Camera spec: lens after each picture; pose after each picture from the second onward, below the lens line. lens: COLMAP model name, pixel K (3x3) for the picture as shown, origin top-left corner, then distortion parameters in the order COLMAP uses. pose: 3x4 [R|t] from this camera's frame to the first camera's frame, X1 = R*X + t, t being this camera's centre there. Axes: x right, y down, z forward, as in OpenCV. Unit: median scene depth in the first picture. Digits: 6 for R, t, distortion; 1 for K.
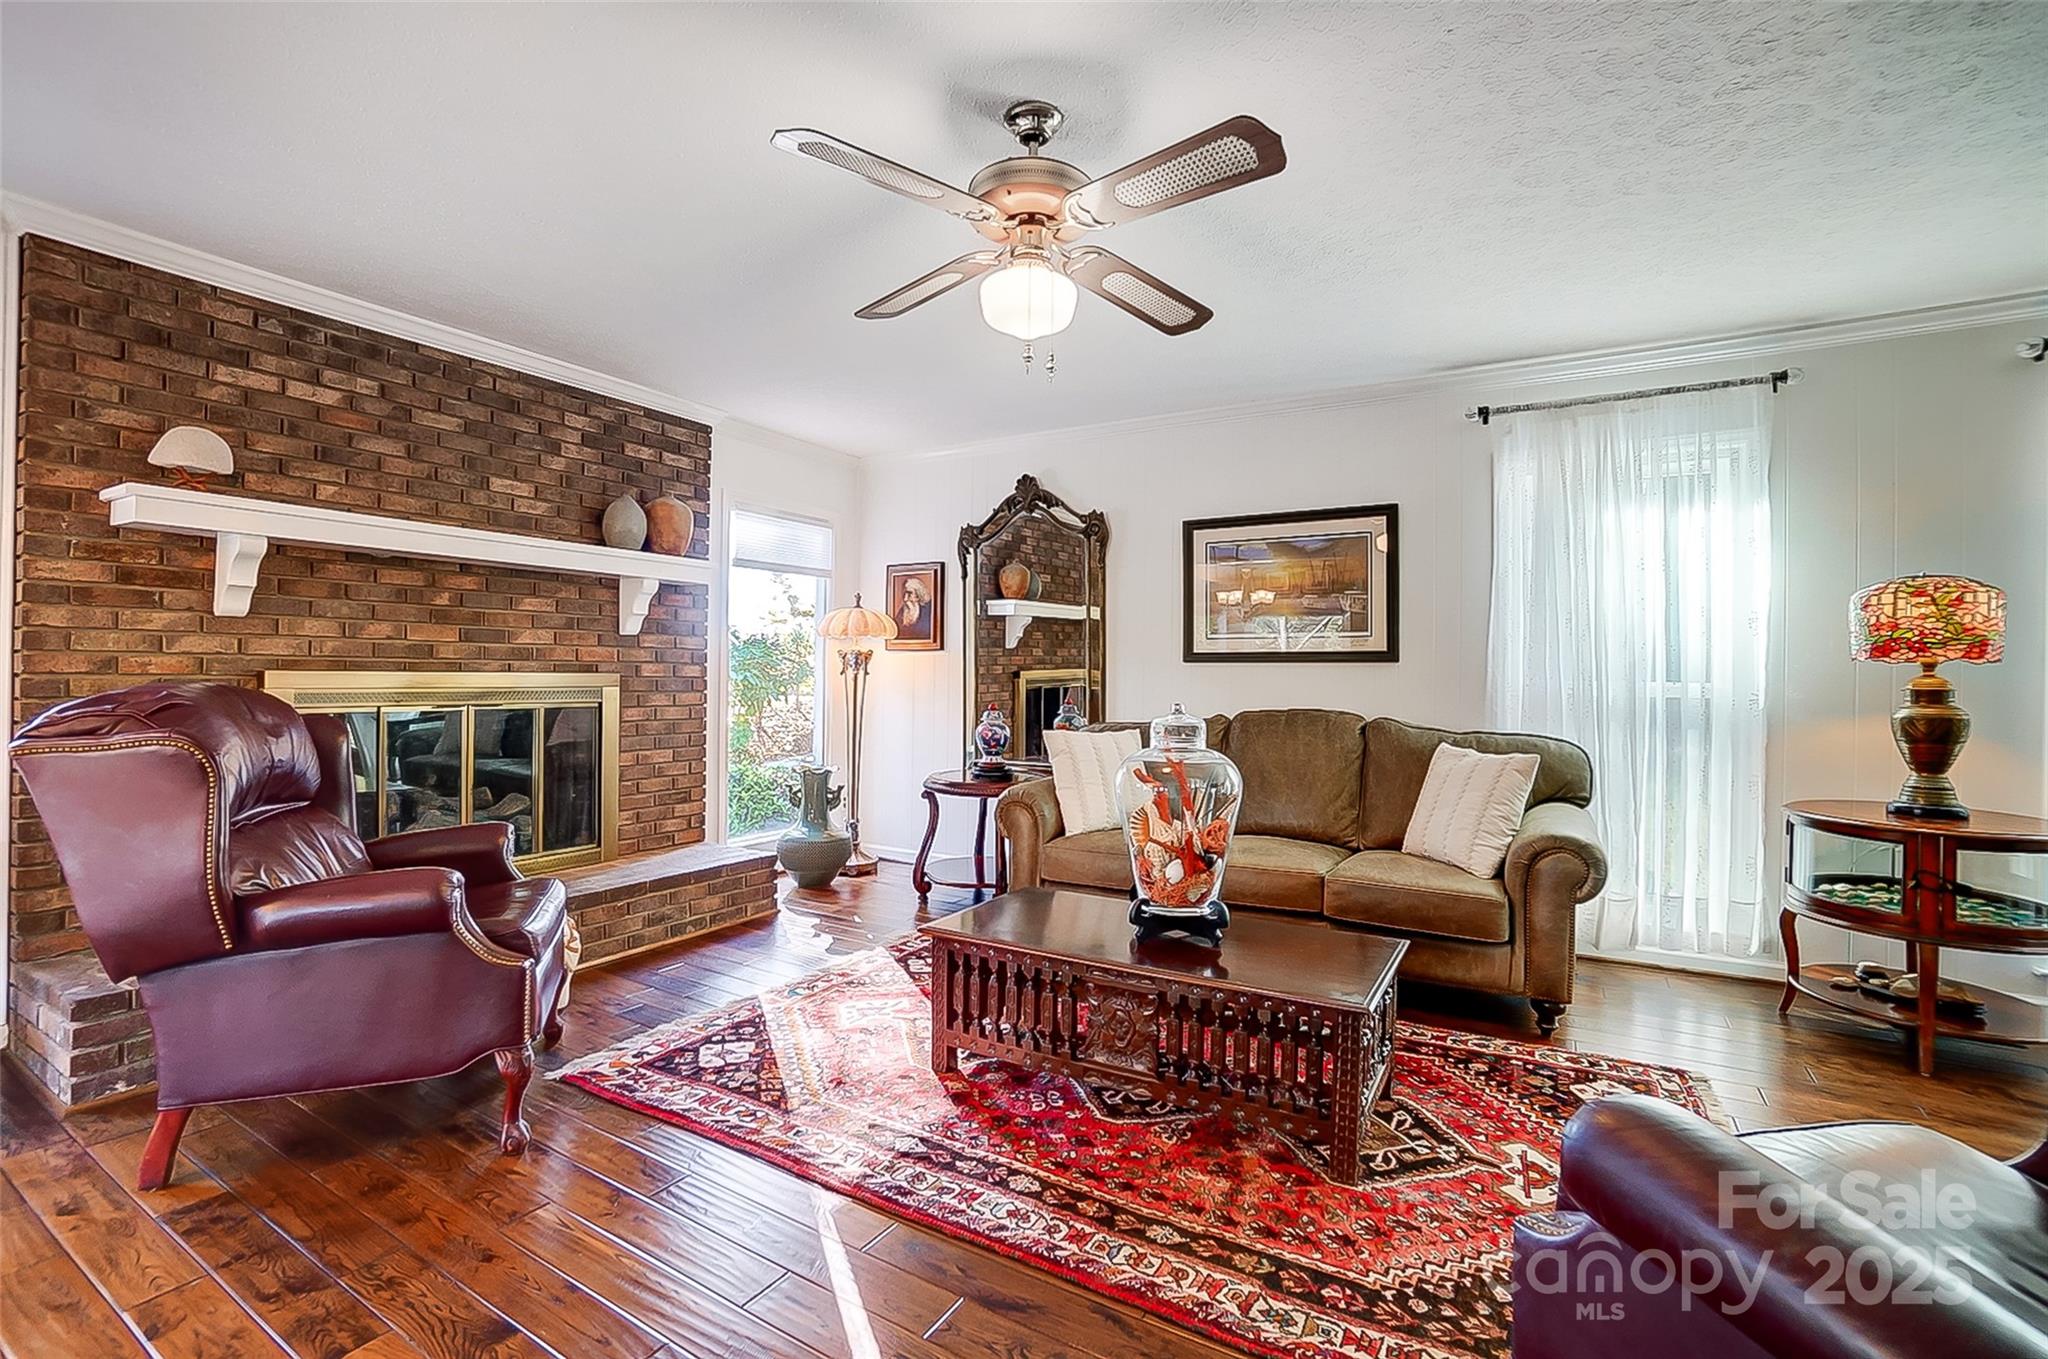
lens RADIAL K [[921.2, 0, 1012.4], [0, 921.2, 662.5], [0, 0, 1]] dist [-0.050115, 0.014852]
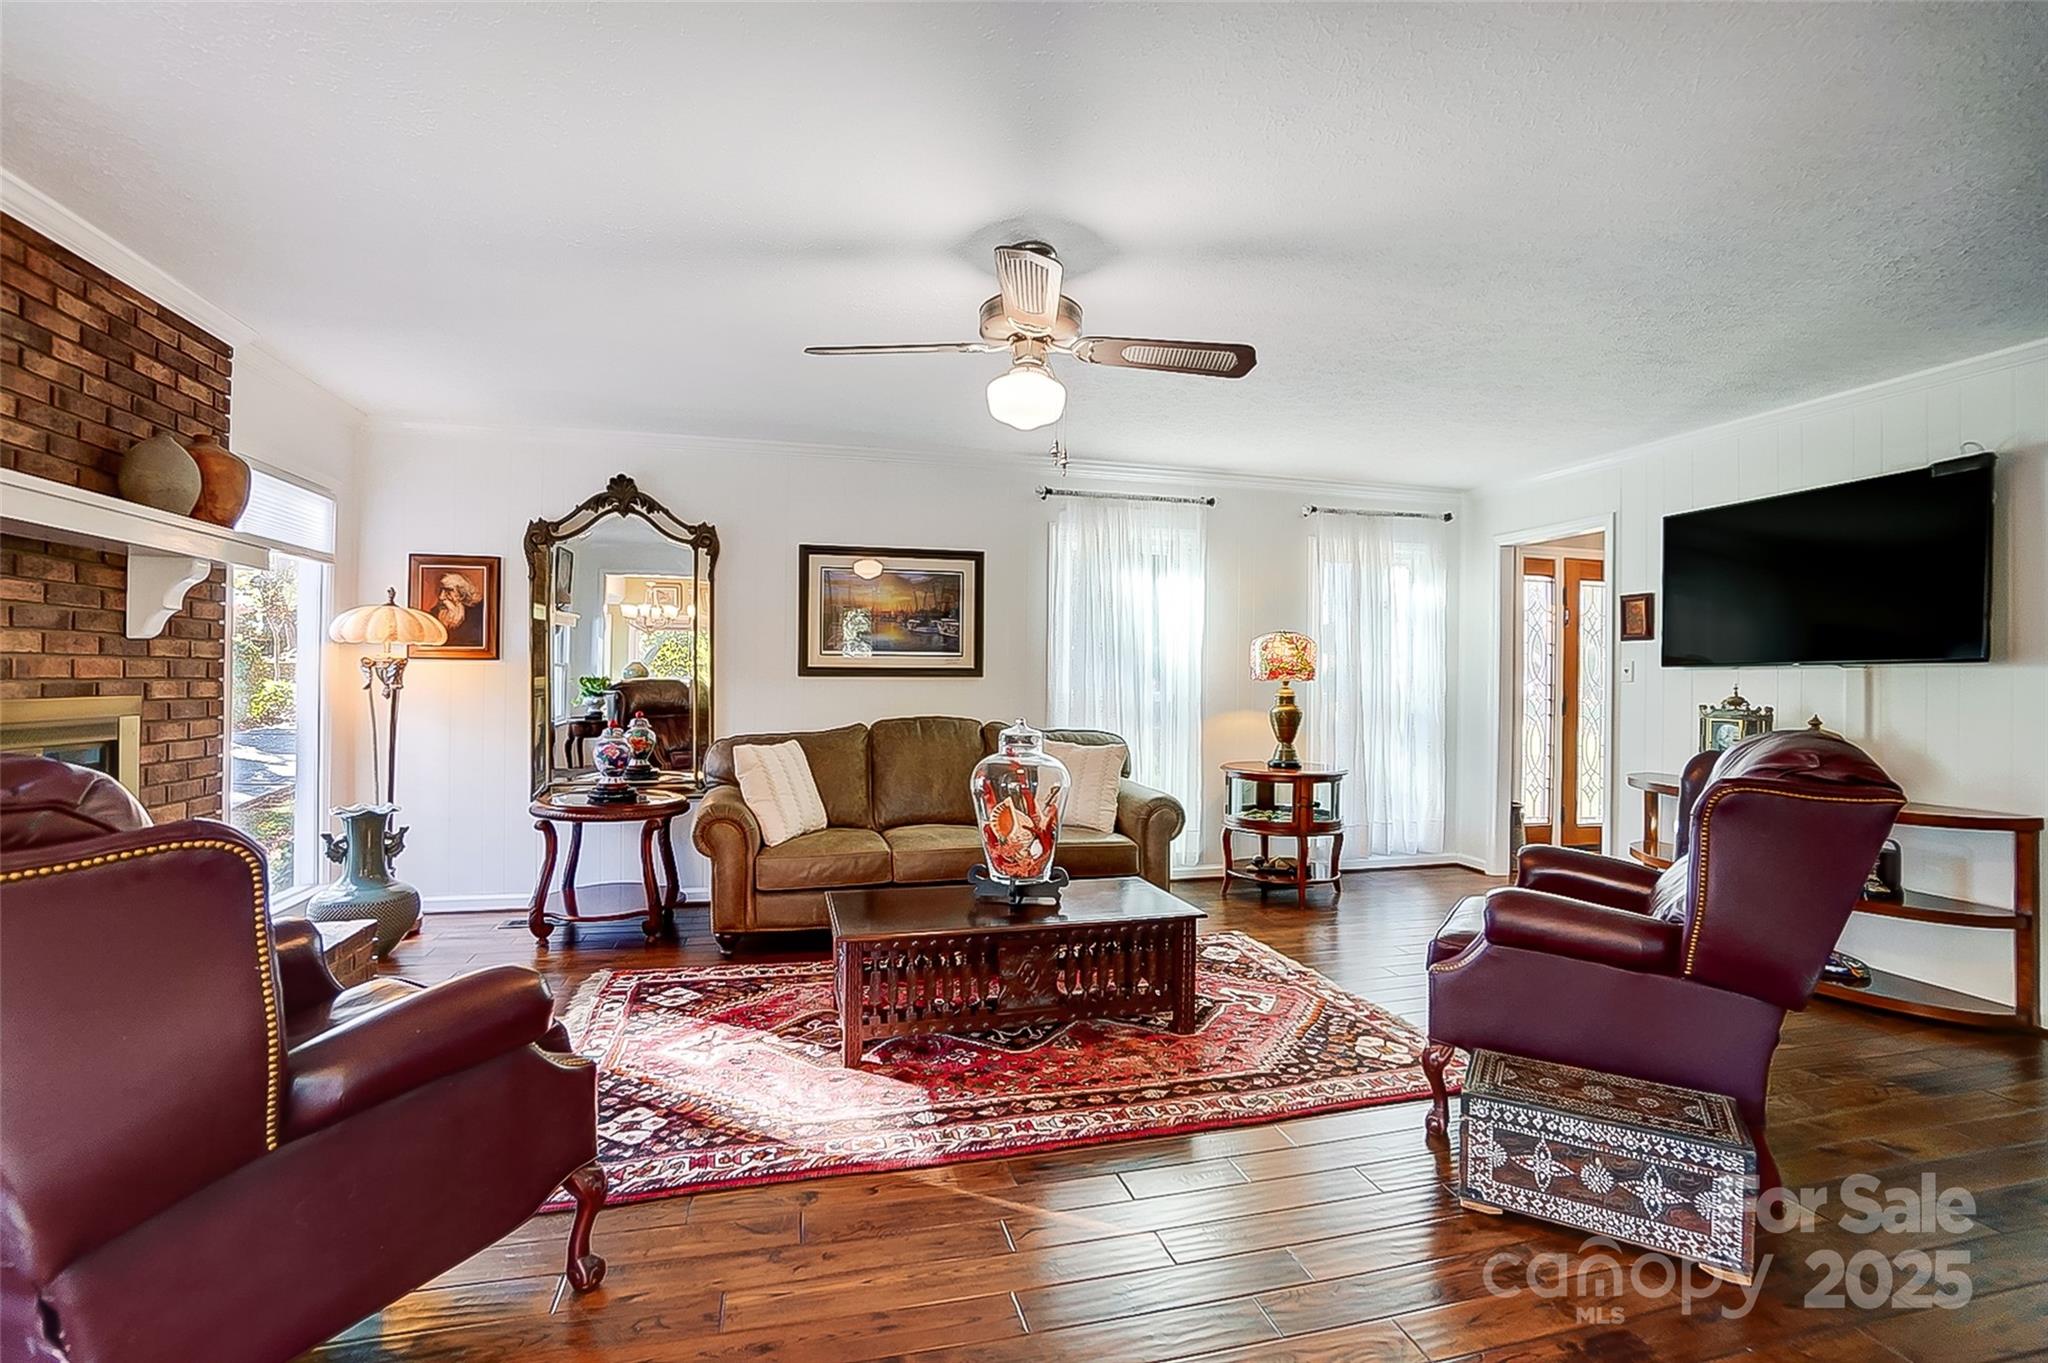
lens RADIAL K [[921.2, 0, 1021.7], [0, 921.2, 674.1], [0, 0, 1]] dist [-0.050115, 0.014852]
pose [[0.690960, -0.000409, 0.722893, -0.486573], [-0.011990, 0.999856, 0.012026, -0.021766], [-0.722794, -0.016977, 0.690855, 0.079636]]
